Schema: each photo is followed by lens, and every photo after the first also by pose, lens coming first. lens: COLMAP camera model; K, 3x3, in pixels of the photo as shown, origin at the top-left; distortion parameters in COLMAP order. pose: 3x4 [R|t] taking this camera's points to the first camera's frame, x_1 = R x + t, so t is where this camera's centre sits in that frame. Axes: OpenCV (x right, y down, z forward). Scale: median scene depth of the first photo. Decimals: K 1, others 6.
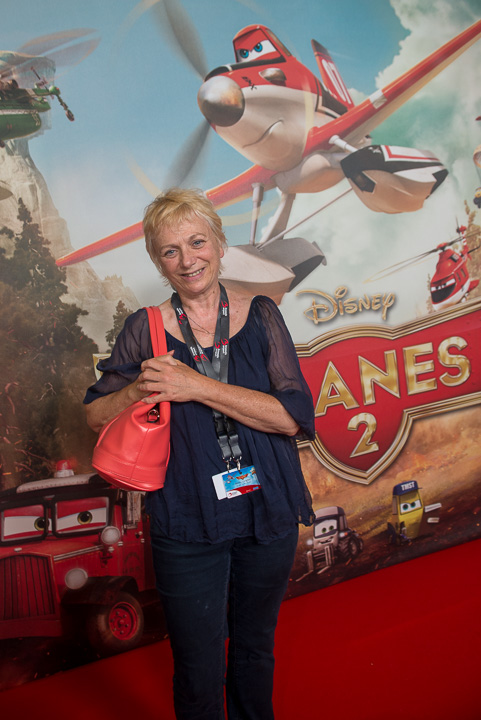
lens RADIAL K [[506.7, 0, 240.5], [0, 506.7, 360.0], [0, 0, 1]] dist [-0.041809, -0.001737]
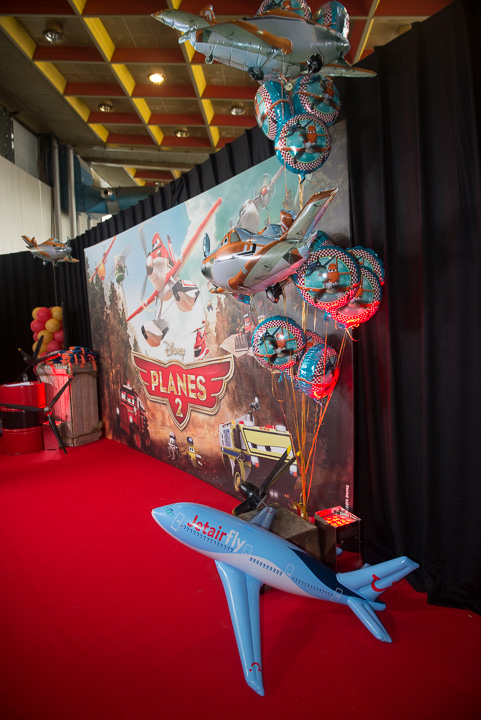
lens RADIAL K [[506.7, 0, 240.5], [0, 506.7, 360.0], [0, 0, 1]] dist [-0.041809, -0.001737]
pose [[0.320611, 0.214136, -0.922689, 2.362119], [-0.089701, 0.976597, 0.195478, -0.523417], [0.942954, 0.020094, 0.332316, 0.509702]]
